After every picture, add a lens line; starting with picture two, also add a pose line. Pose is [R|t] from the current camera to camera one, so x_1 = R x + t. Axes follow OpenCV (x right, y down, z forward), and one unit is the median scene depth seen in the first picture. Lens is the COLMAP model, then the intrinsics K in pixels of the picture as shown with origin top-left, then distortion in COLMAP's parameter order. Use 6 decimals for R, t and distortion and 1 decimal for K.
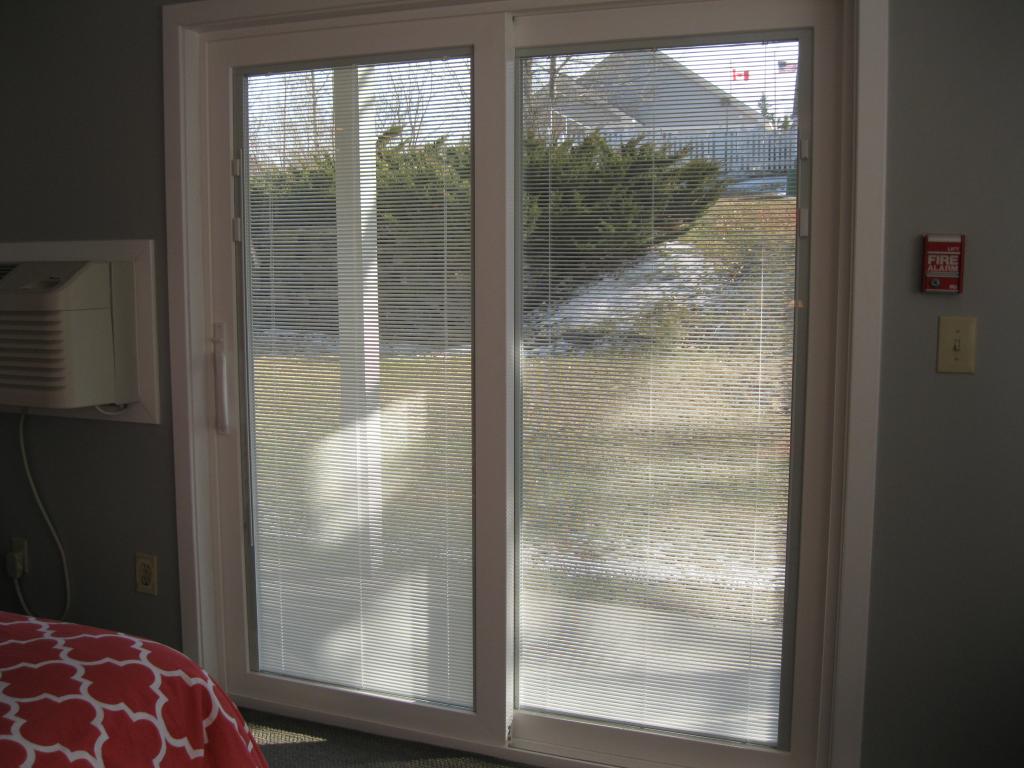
lens RADIAL K [[1049.8, 0, 490.5], [0, 1049.8, 378.8], [0, 0, 1]] dist [-0.095749, 0.000000]
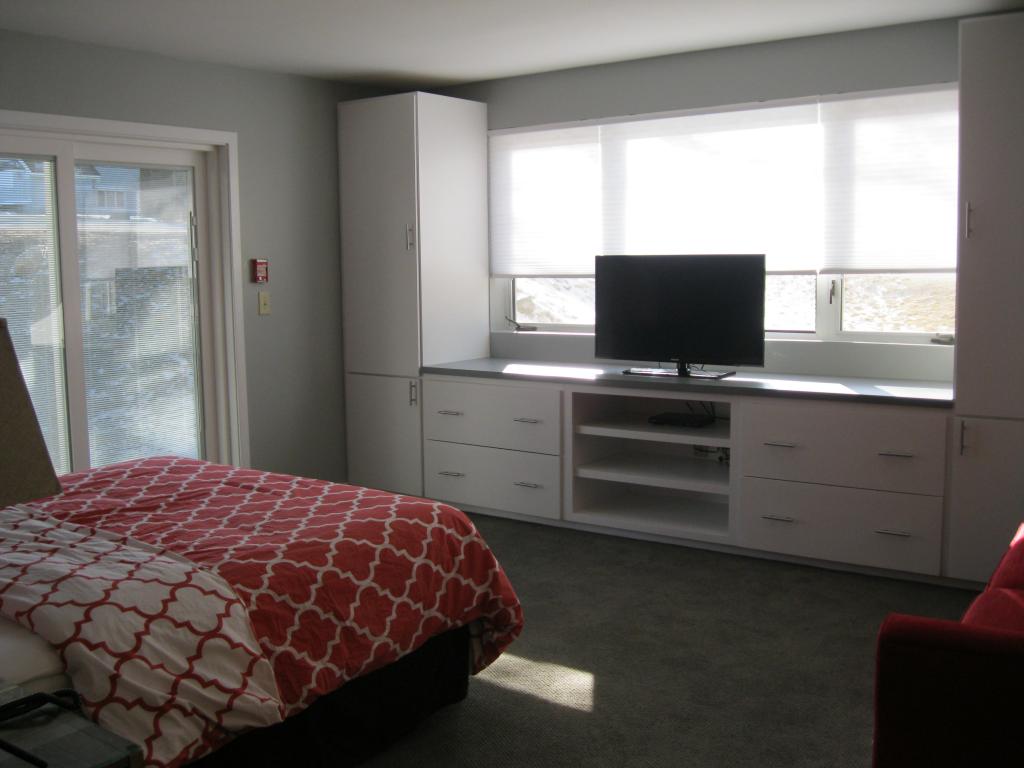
lens RADIAL K [[1049.8, 0, 505.6], [0, 1049.8, 377.8], [0, 0, 1]] dist [-0.095749, 0.000000]
pose [[0.243454, -0.110179, 0.963634, -1.476426], [0.133965, 0.987824, 0.079100, 0.018702], [-0.960616, 0.109836, 0.255250, -0.142313]]
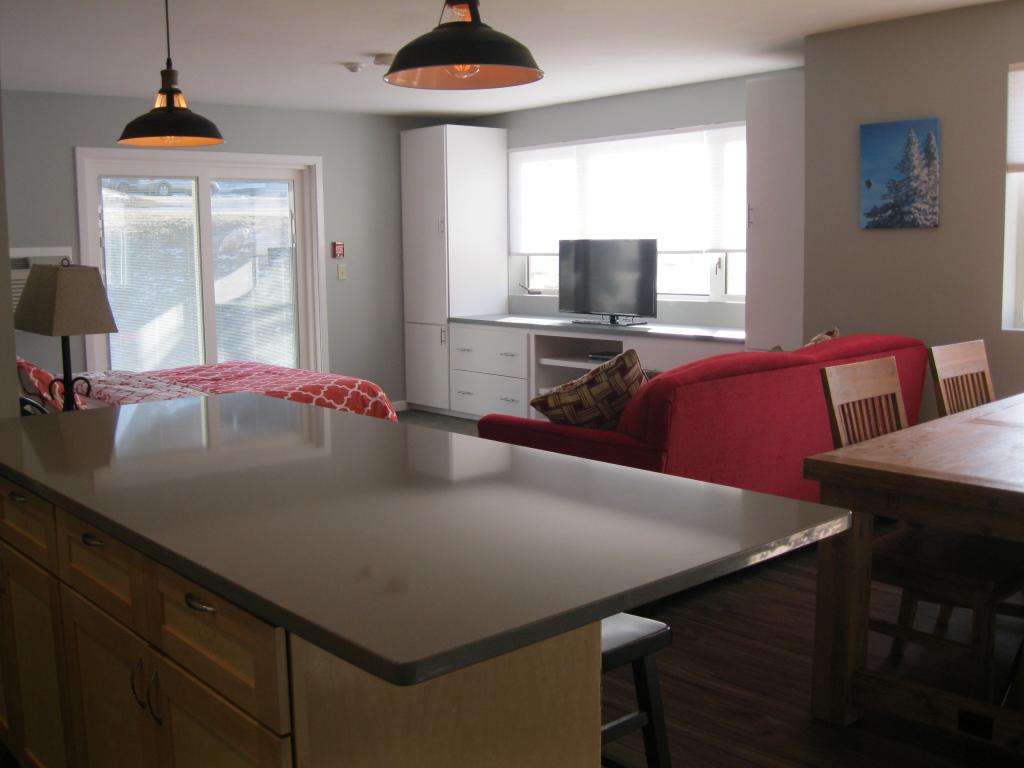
lens RADIAL K [[1049.8, 0, 512.2], [0, 1049.8, 386.9], [0, 0, 1]] dist [-0.095749, 0.000000]
pose [[0.441339, -0.125637, 0.888502, -2.089321], [0.123253, 0.989253, 0.078661, 0.121417], [-0.888835, 0.074794, 0.452081, -0.935932]]
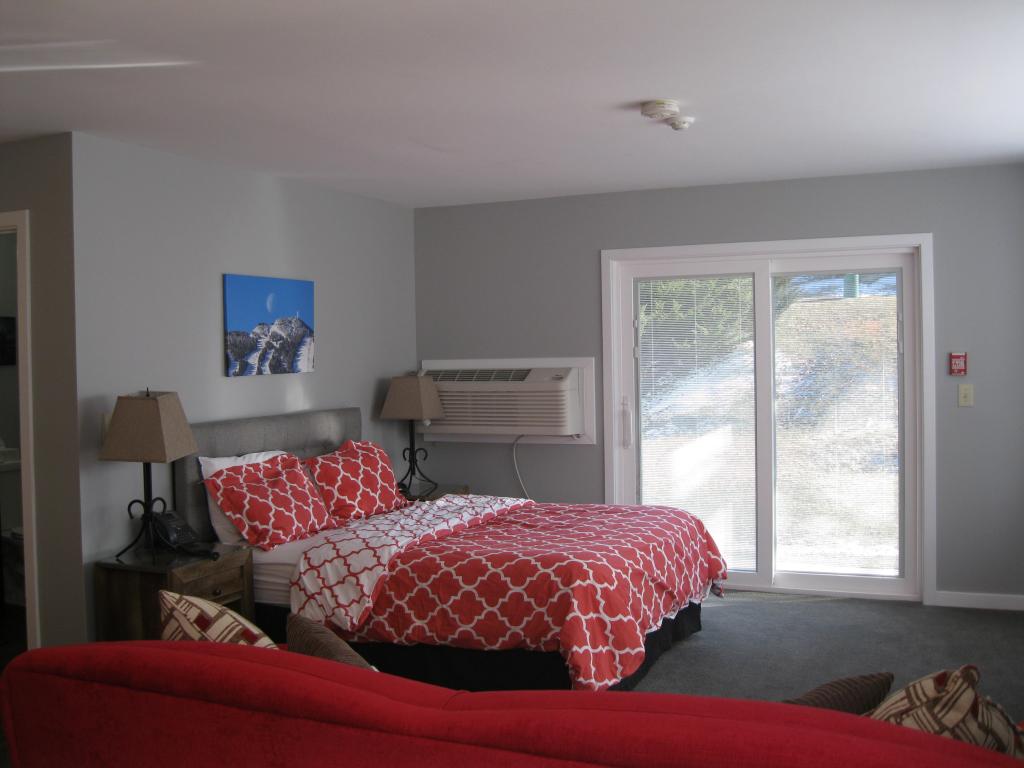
lens RADIAL K [[1049.8, 0, 507.4], [0, 1049.8, 383.0], [0, 0, 1]] dist [-0.095749, 0.000000]
pose [[0.999459, -0.016742, -0.028307, -0.476479], [0.014204, 0.996055, -0.087597, 0.113093], [0.029662, 0.087148, 0.995754, -1.236975]]
